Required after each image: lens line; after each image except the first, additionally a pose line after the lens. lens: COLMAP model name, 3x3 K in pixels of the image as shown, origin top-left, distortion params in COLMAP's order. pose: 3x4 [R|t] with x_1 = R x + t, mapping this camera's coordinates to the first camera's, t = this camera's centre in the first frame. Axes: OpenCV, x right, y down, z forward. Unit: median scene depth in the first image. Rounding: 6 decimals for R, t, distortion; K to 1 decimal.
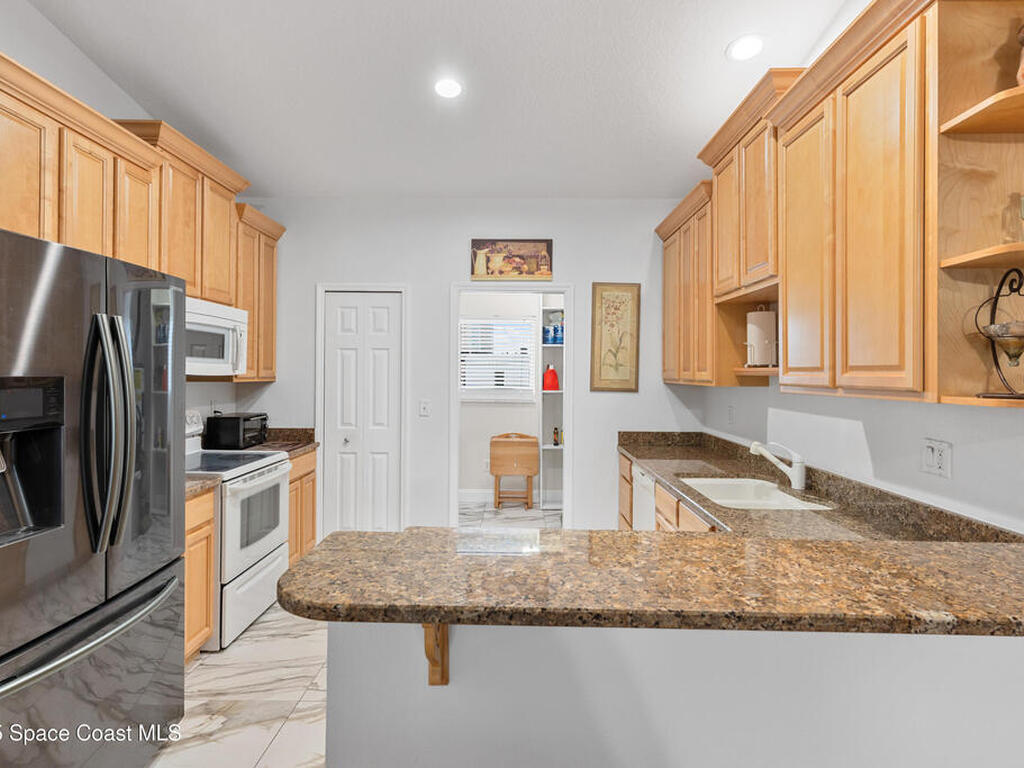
lens RADIAL K [[551.3, 0, 513.0], [0, 551.3, 376.0], [0, 0, 1]] dist [-0.000033, -0.000023]
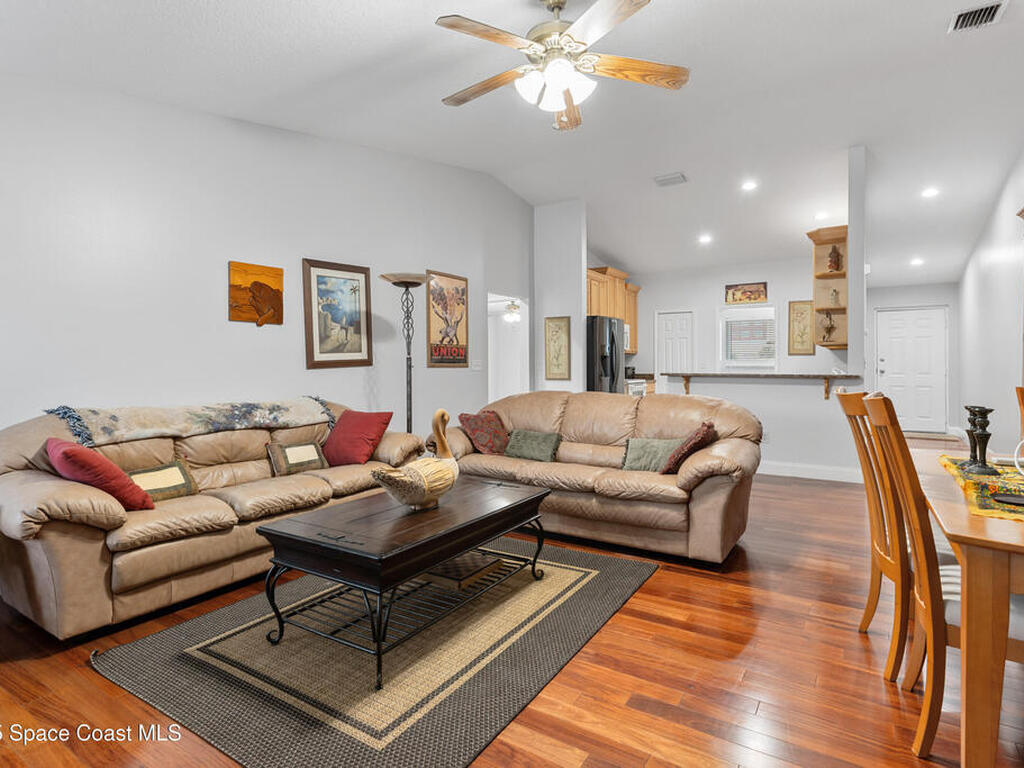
lens RADIAL K [[551.3, 0, 516.2], [0, 551.3, 376.4], [0, 0, 1]] dist [-0.000033, -0.000023]
pose [[0.849599, 0.000874, -0.527428, 0.403943], [0.010471, 0.999774, 0.018524, 0.064103], [0.527325, -0.021261, 0.849398, -1.395068]]
